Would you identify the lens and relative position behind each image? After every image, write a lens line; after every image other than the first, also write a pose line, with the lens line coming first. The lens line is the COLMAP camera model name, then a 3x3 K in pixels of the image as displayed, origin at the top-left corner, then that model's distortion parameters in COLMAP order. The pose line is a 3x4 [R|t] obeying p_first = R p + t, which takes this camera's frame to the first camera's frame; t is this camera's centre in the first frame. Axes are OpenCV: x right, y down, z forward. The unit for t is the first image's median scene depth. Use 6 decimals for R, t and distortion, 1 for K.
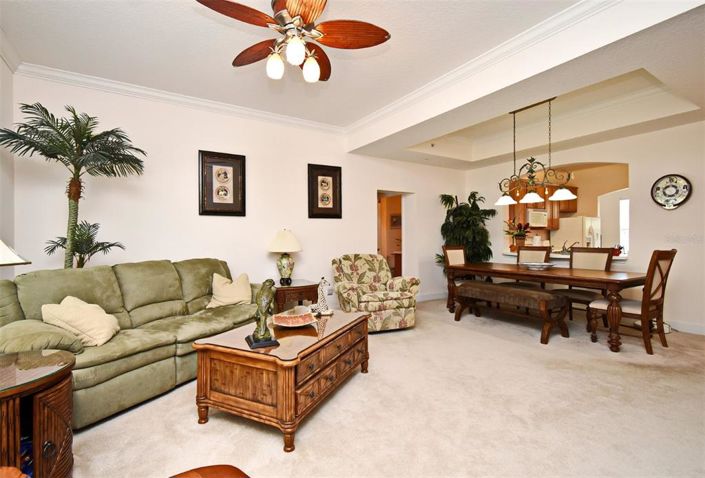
lens RADIAL K [[287.6, 0, 352.5], [0, 287.6, 239.0], [0, 0, 1]] dist [0.001995, 0.000061]
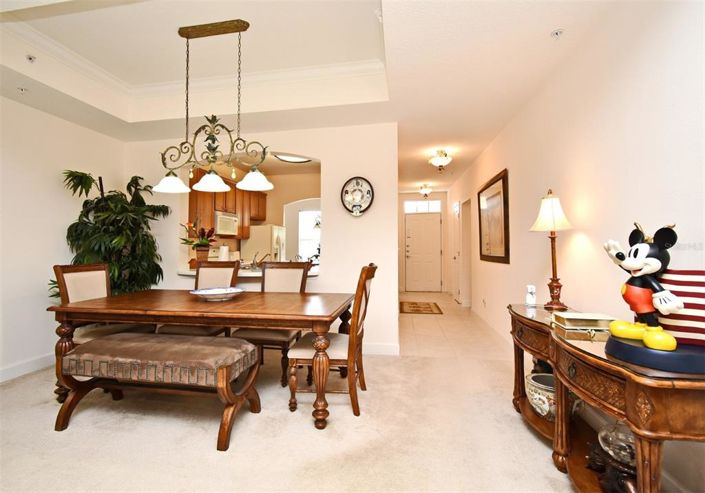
lens RADIAL K [[331.7, 0, 351.8], [0, 331.7, 221.7], [0, 0, 1]] dist [0.000560, 0.000140]
pose [[0.604584, 0.057771, 0.794443, 0.174511], [0.008573, 0.996837, -0.079014, -0.003657], [-0.796495, 0.054581, 0.602177, 0.244350]]
